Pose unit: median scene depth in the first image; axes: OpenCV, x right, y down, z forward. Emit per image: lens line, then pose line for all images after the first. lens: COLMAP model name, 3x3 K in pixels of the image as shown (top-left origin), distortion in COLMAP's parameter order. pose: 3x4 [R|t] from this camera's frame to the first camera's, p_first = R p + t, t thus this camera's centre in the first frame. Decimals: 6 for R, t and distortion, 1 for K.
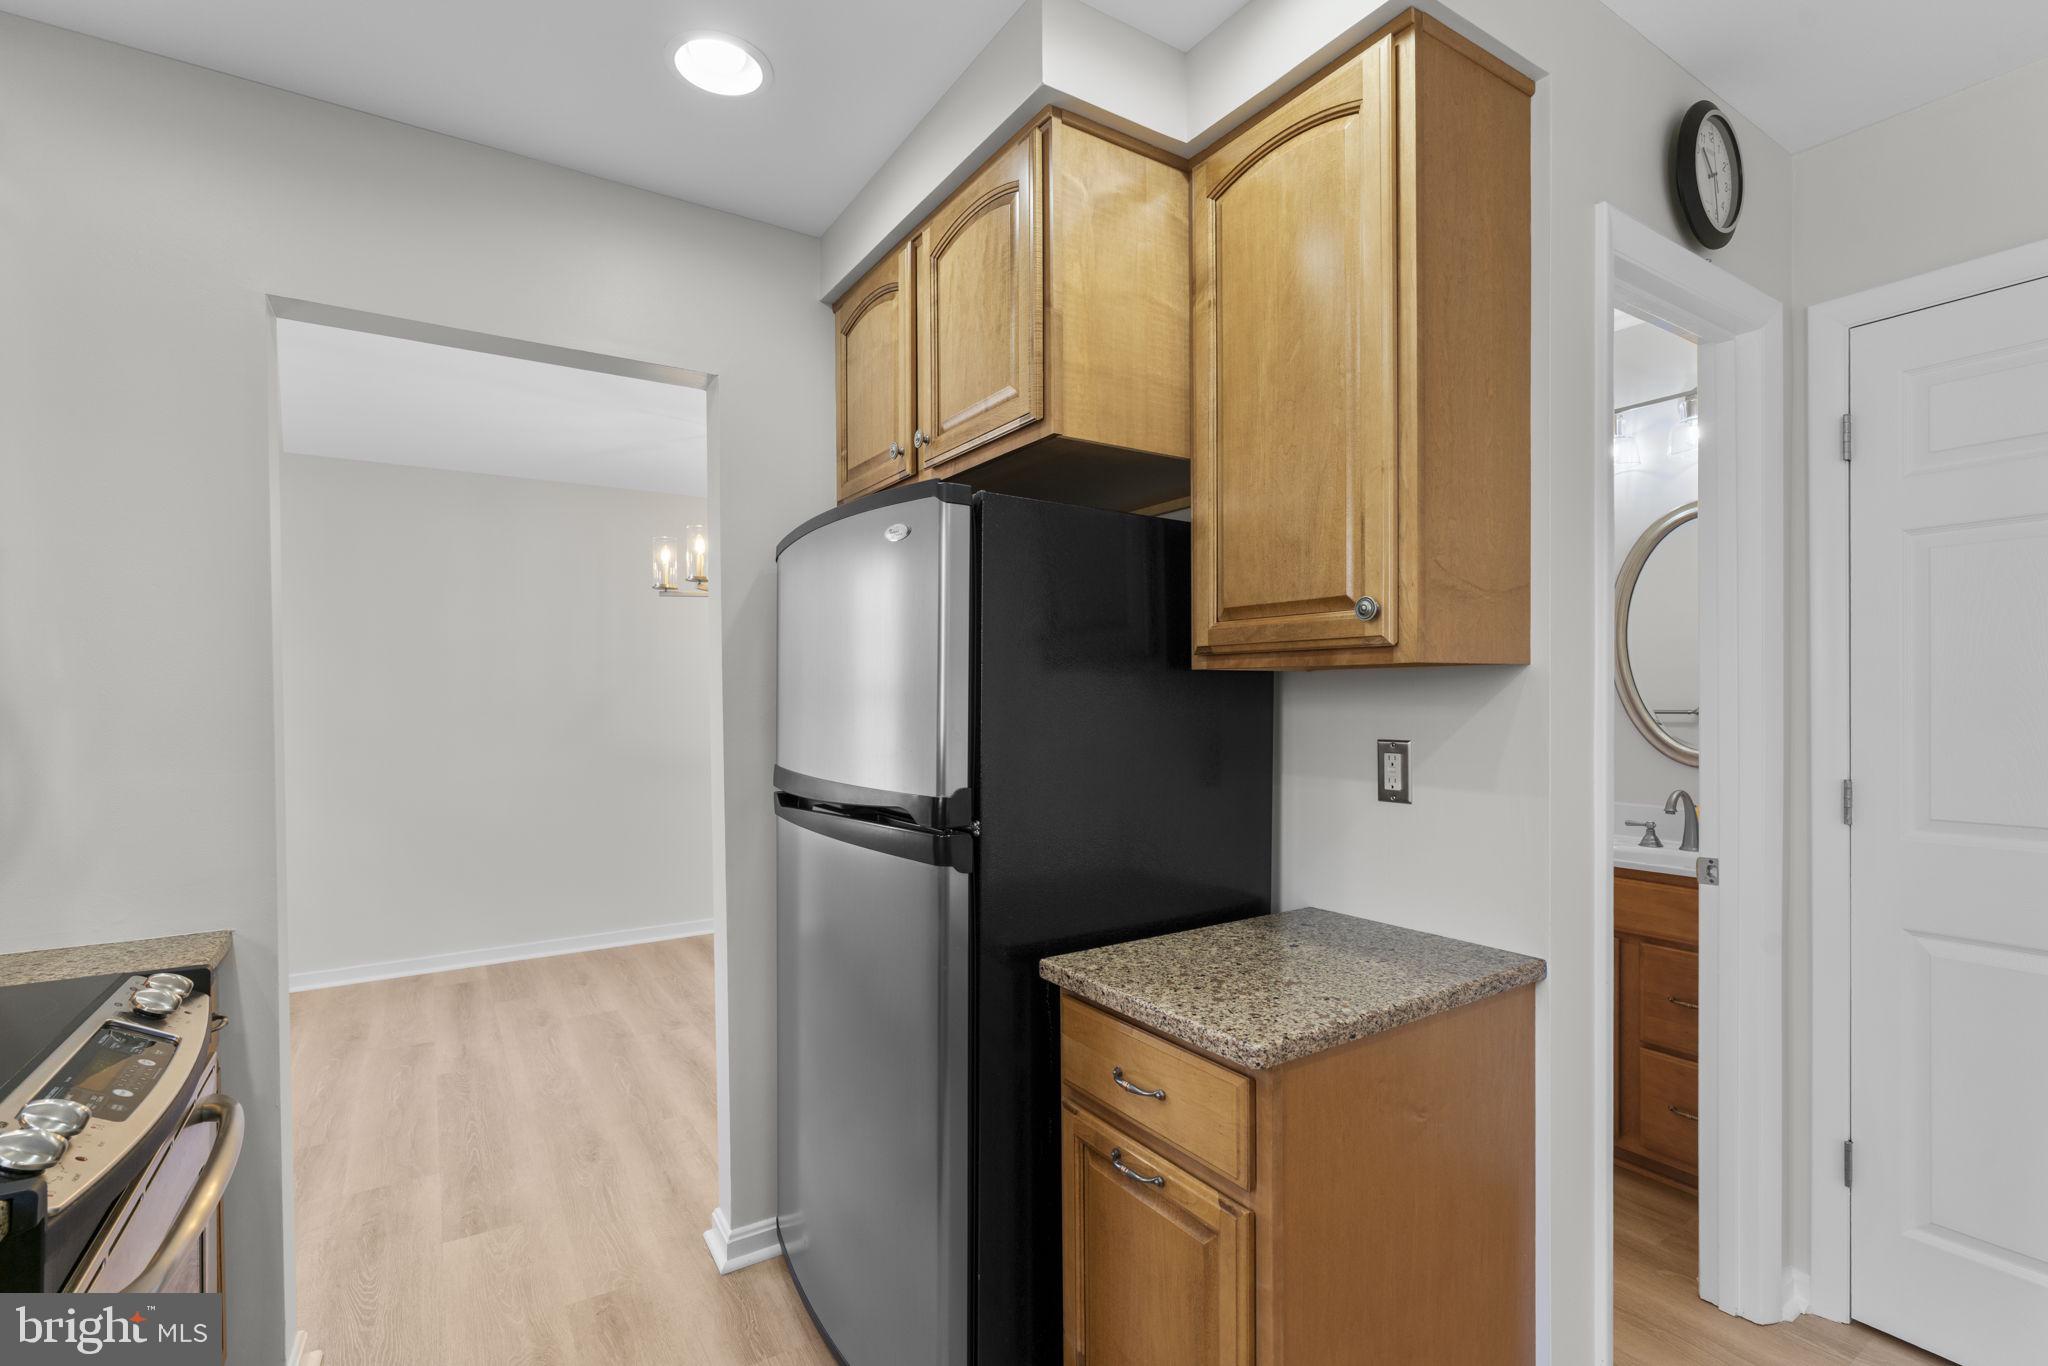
lens RADIAL K [[918.1, 0, 1025.9], [0, 918.1, 673.7], [0, 0, 1]] dist [-0.013534, 0.009426]
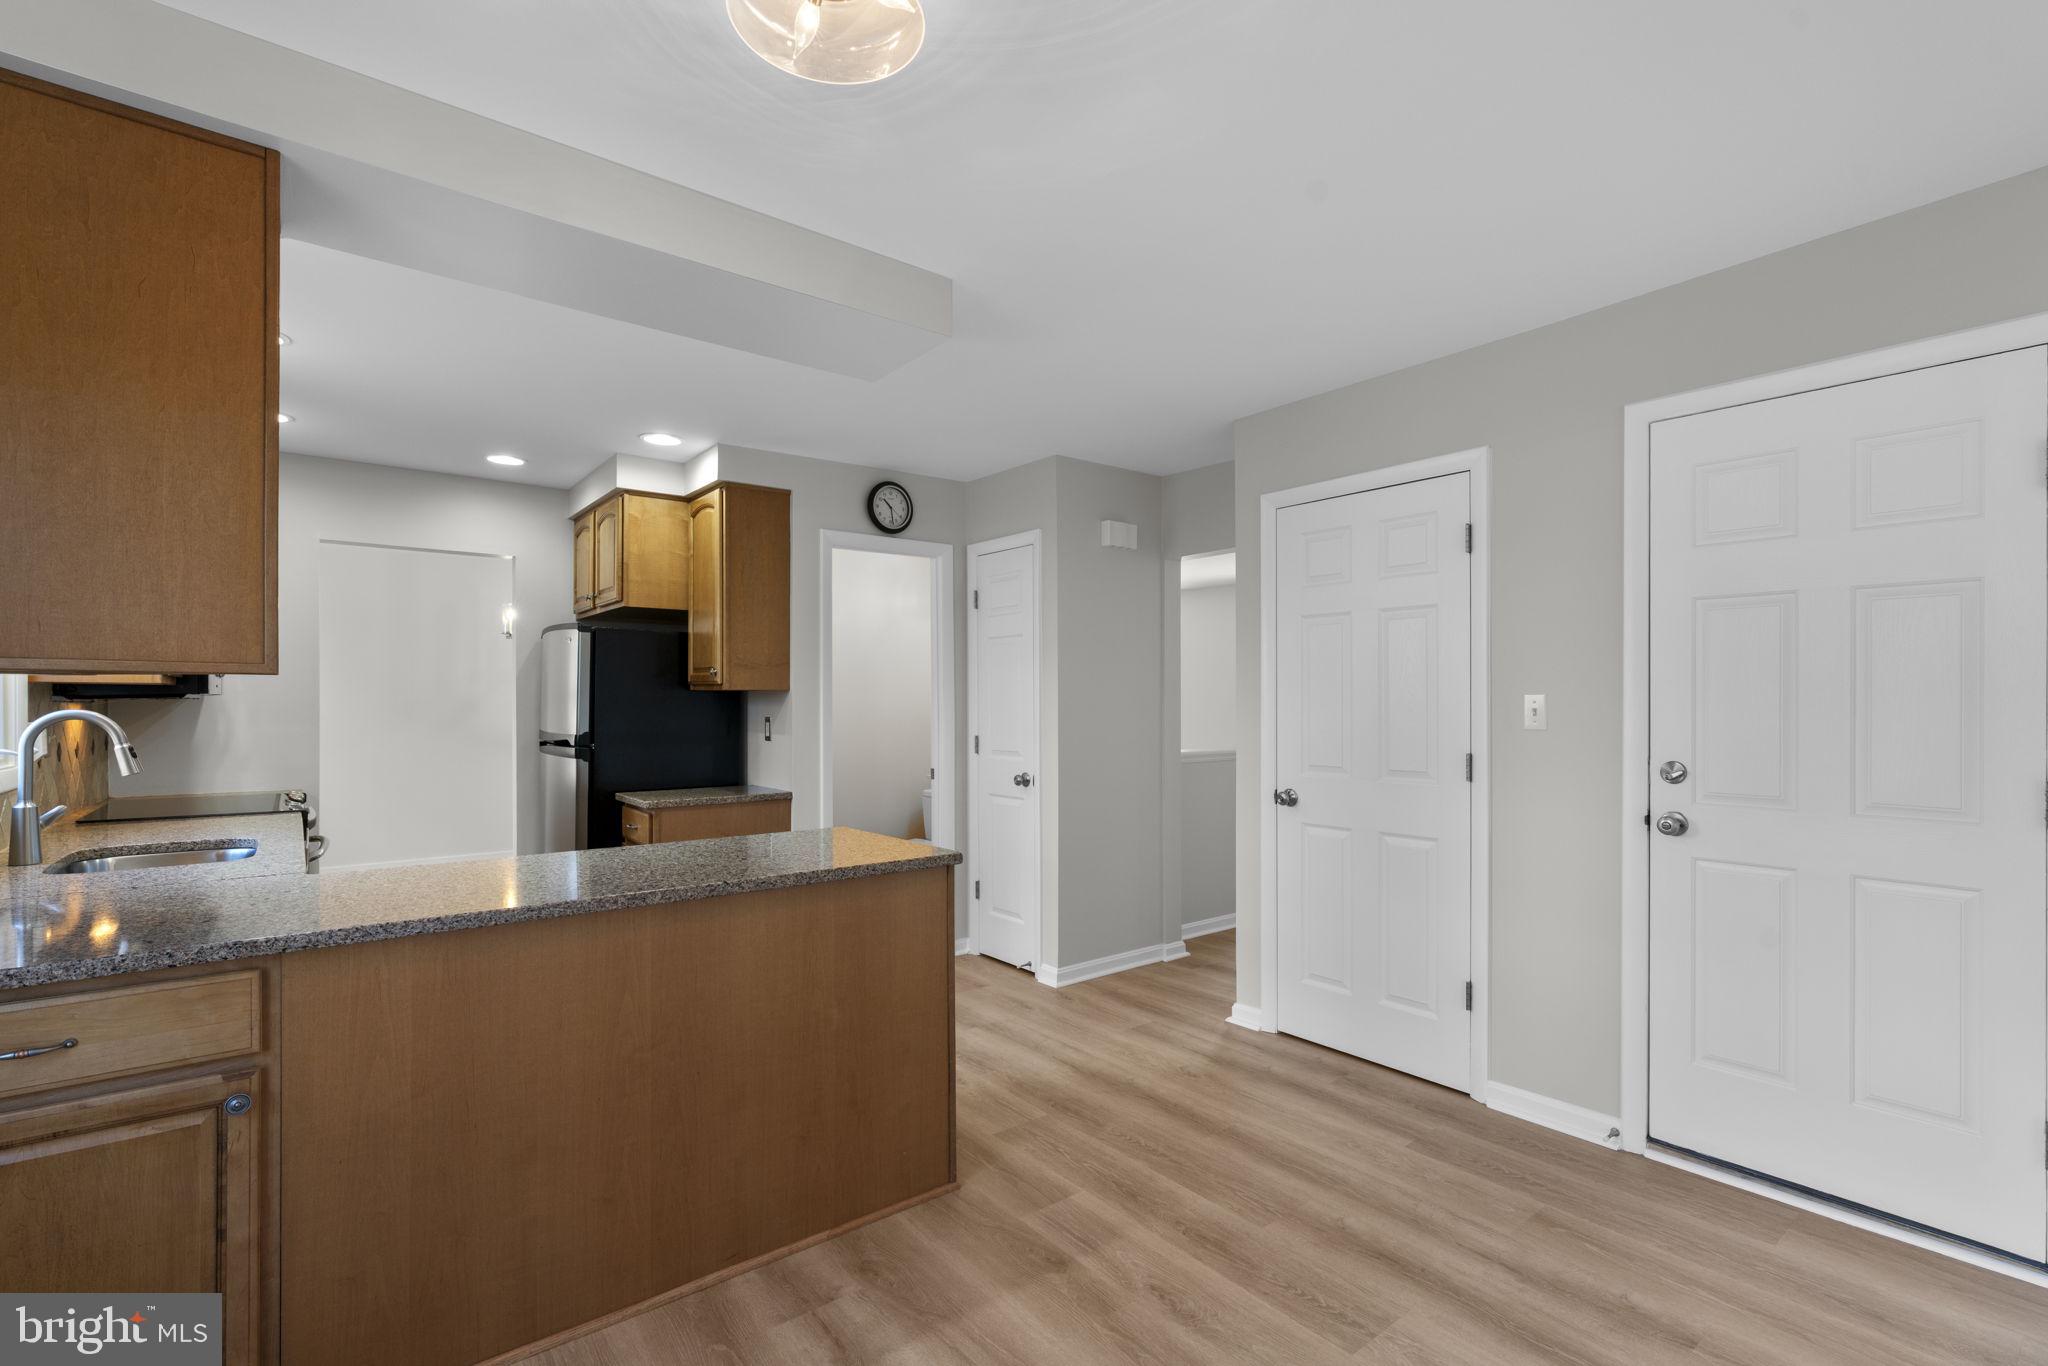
lens RADIAL K [[918.1, 0, 1025.9], [0, 918.1, 673.7], [0, 0, 1]] dist [-0.013534, 0.009426]
pose [[0.996191, 0.011701, 0.086409, 0.988714], [-0.011175, 0.999916, -0.006576, -0.049018], [-0.086479, 0.005585, 0.996238, -1.844857]]
